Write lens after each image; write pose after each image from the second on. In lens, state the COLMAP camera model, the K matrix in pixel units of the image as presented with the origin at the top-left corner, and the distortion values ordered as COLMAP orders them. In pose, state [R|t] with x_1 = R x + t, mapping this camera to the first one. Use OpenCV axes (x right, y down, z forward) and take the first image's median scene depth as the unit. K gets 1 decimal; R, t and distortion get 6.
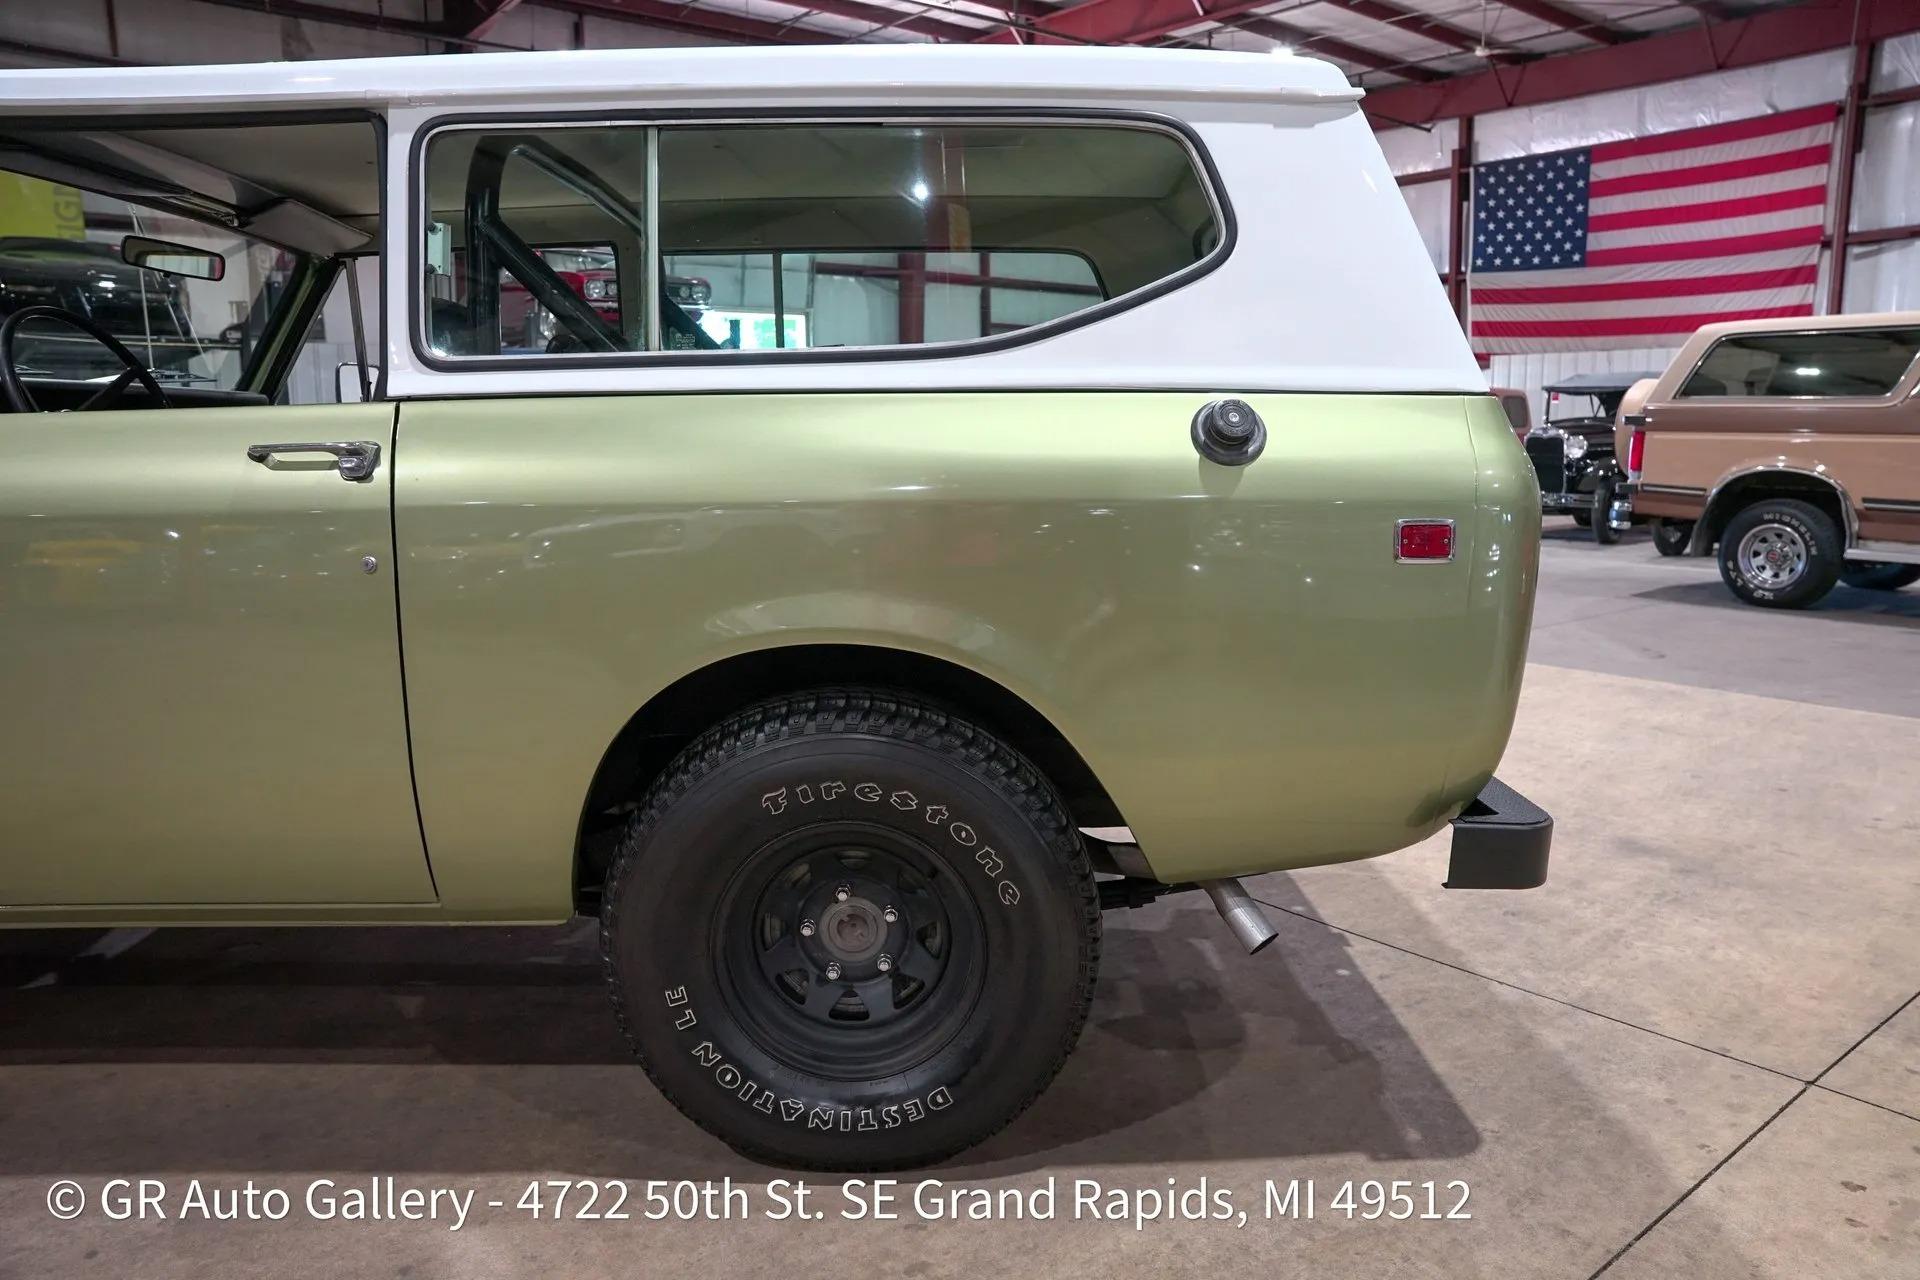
lens RADIAL K [[1314.9, 0, 961.4], [0, 1314.9, 637.1], [0, 0, 1]] dist [-0.136447, 0.106636]
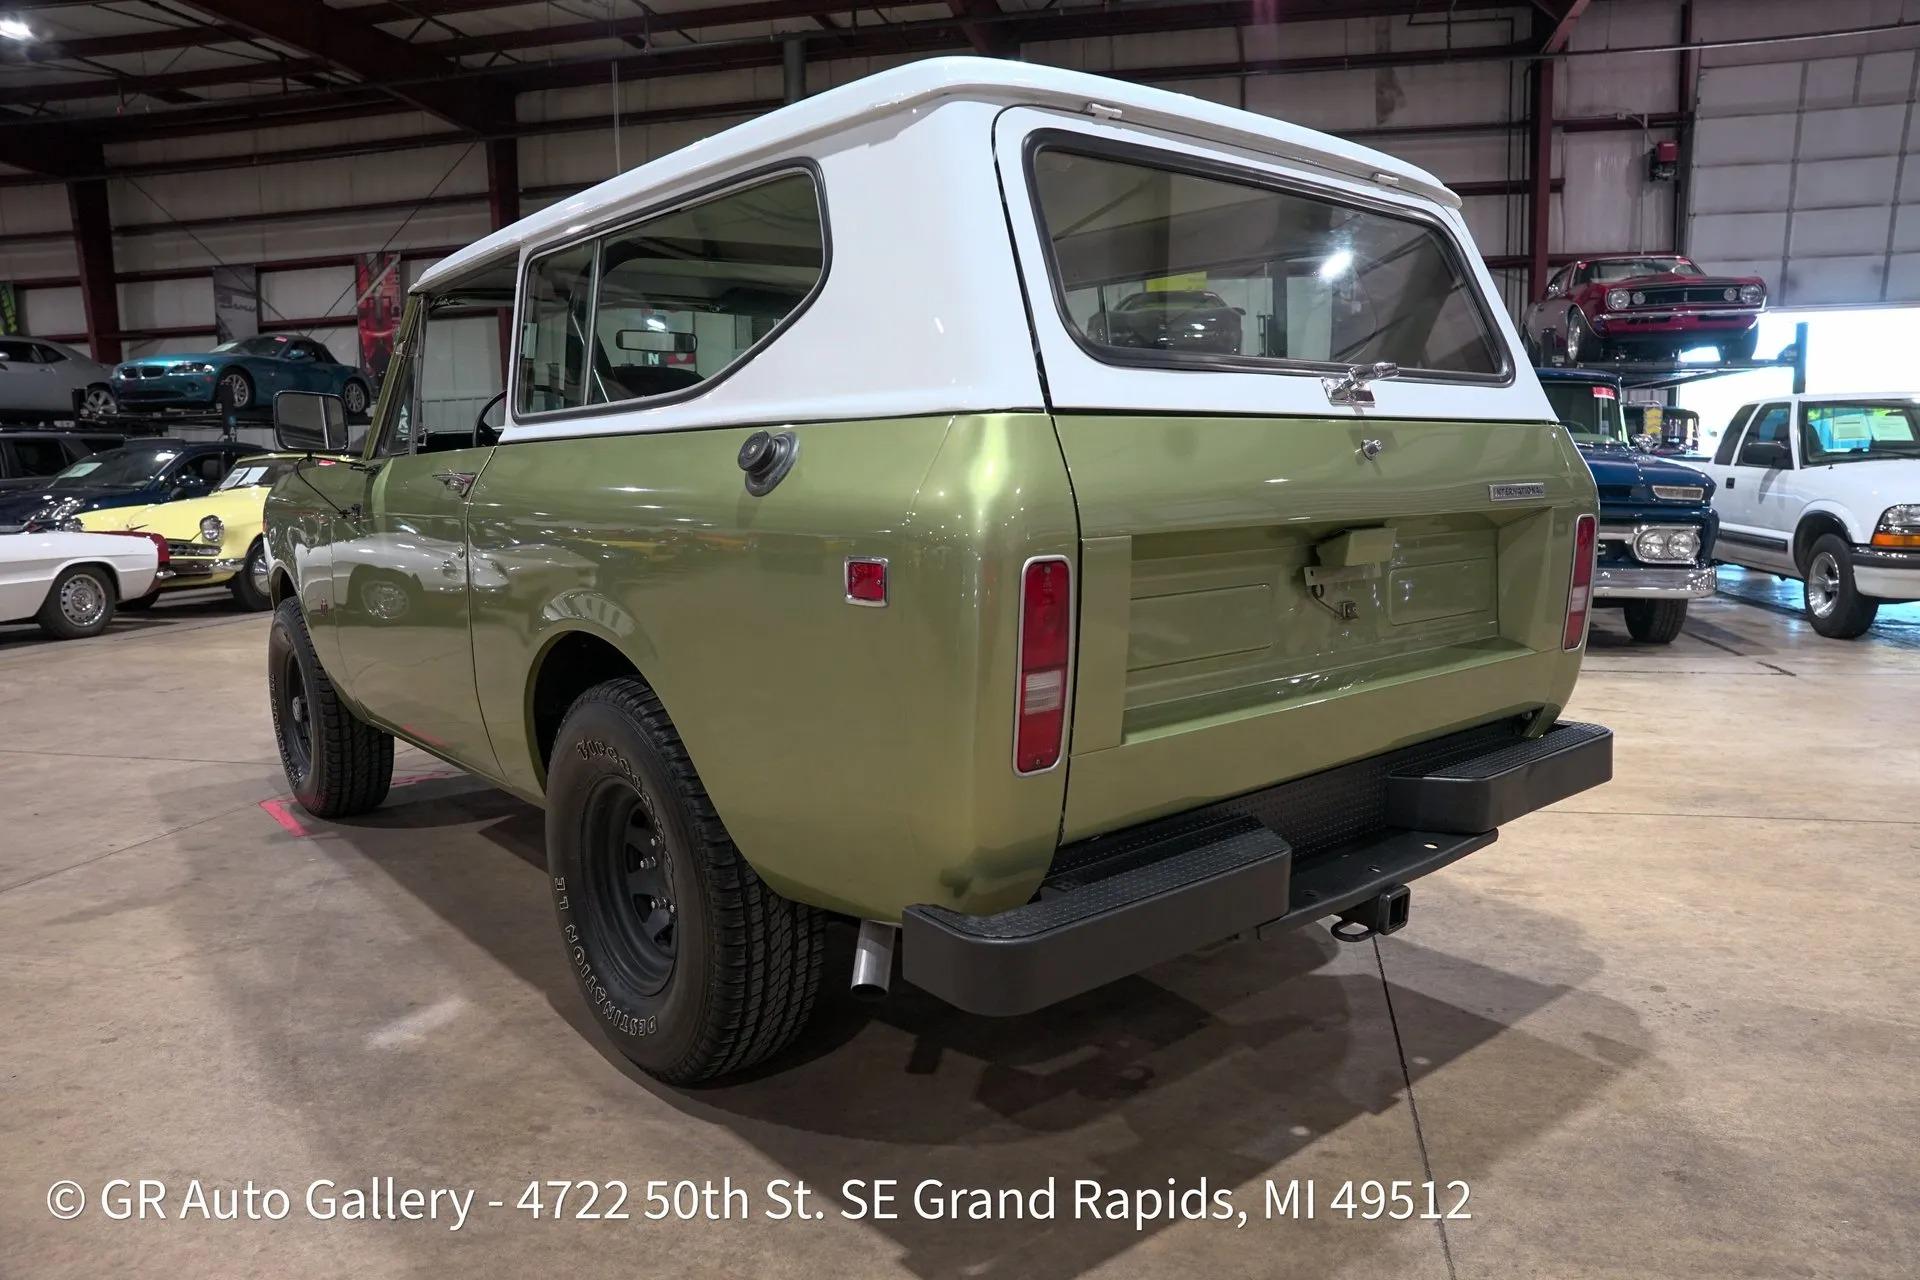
lens RADIAL K [[1314.9, 0, 965.2], [0, 1314.9, 634.8], [0, 0, 1]] dist [-0.136447, 0.106636]
pose [[0.632969, 0.095553, -0.768257, 0.182959], [-0.106829, 0.993641, 0.035569, -0.012574], [0.766771, 0.059558, 0.639152, 0.077549]]
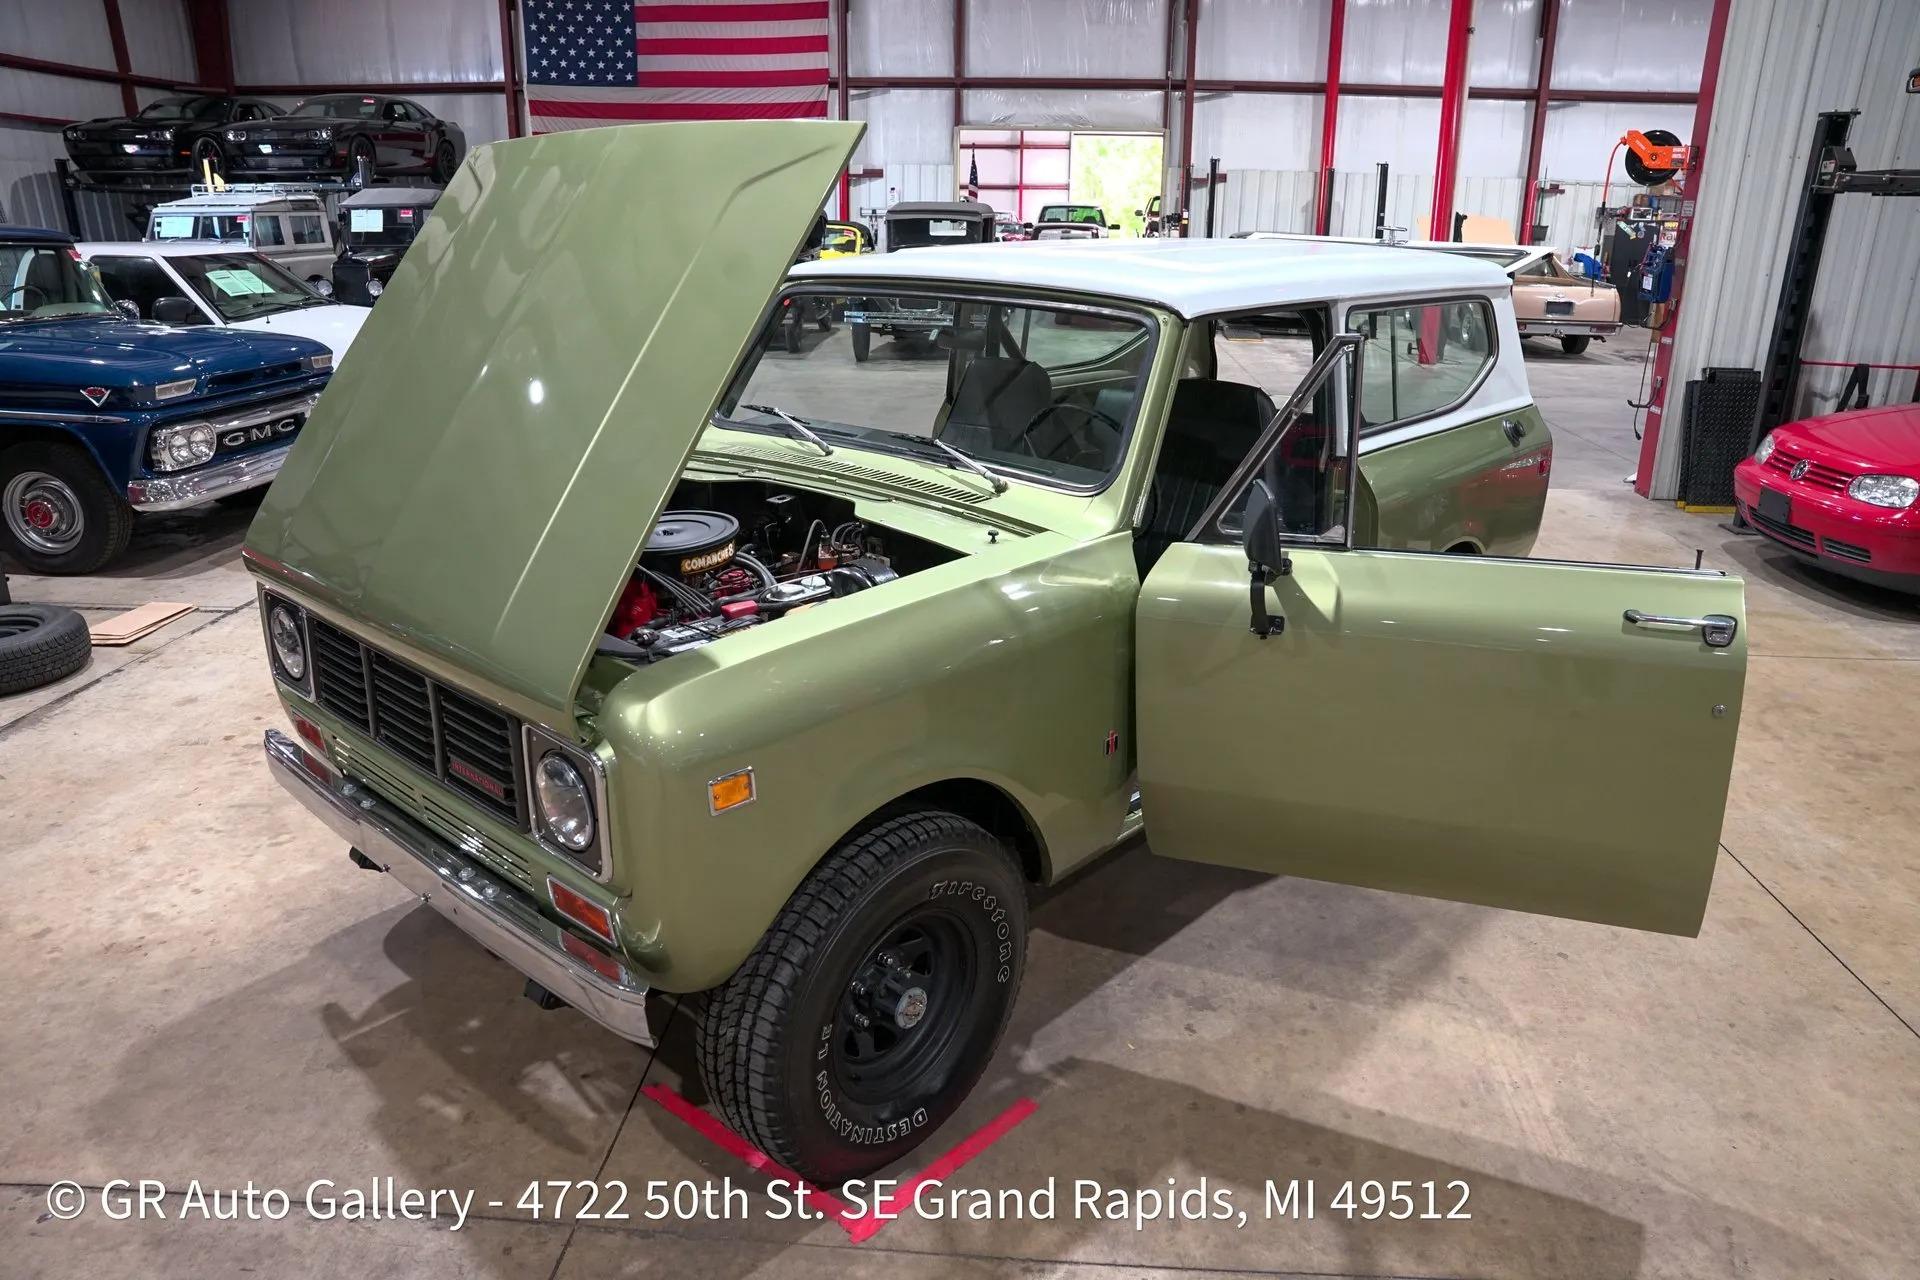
lens RADIAL K [[1314.9, 0, 976.1], [0, 1314.9, 641.4], [0, 0, 1]] dist [-0.136447, 0.106636]
pose [[0.667581, -0.226737, 0.709172, -0.383224], [0.099065, 0.971083, 0.217220, -0.067155], [-0.737917, -0.074758, 0.670738, 0.013007]]
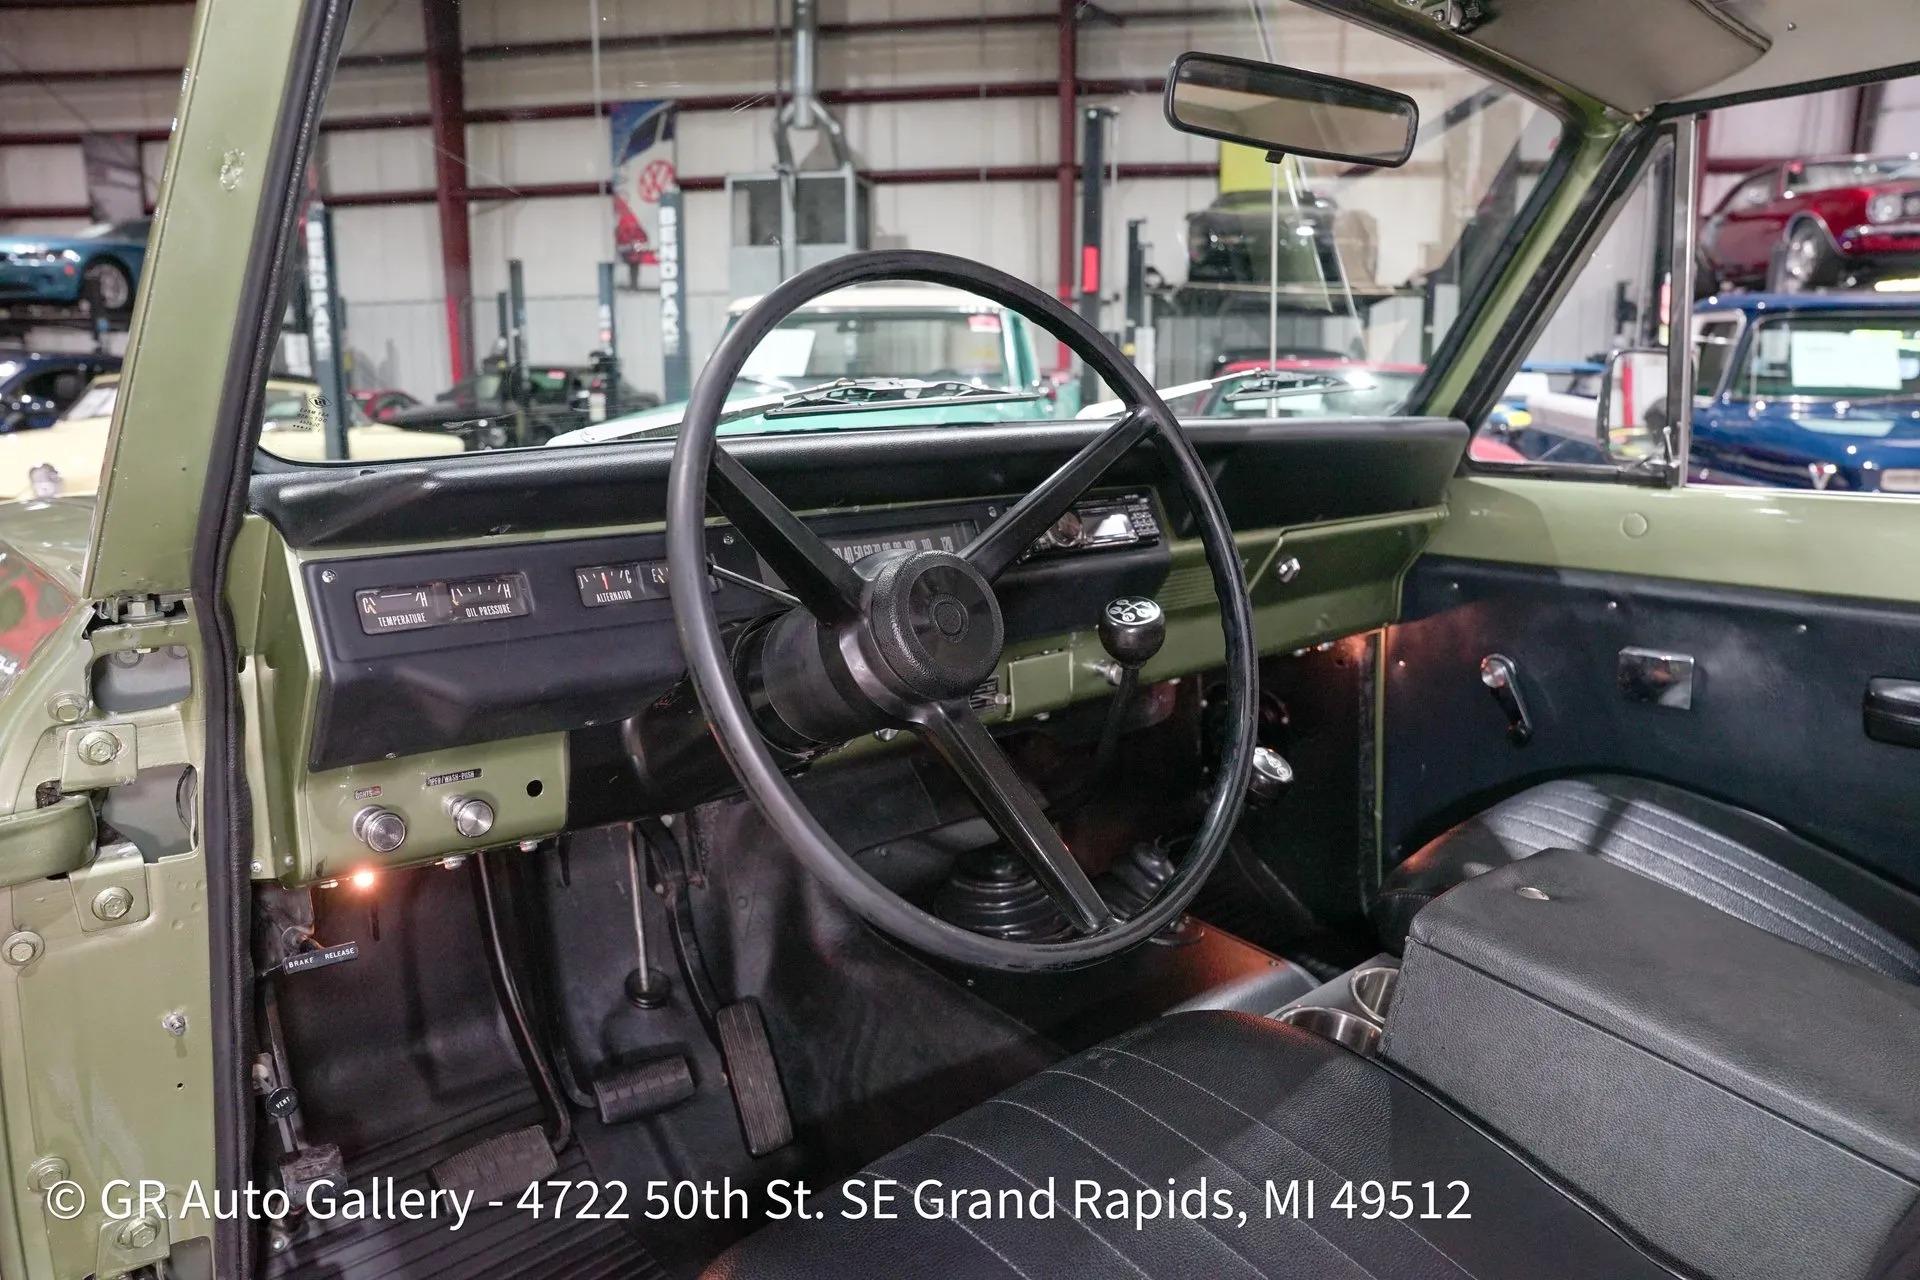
lens RADIAL K [[1314.9, 0, 965.6], [0, 1314.9, 634.4], [0, 0, 1]] dist [-0.136447, 0.106636]
pose [[0.667983, 0.151078, -0.728680, -0.089717], [-0.120293, 0.988219, 0.094616, -0.039258], [0.734390, 0.024453, 0.678287, 0.155758]]
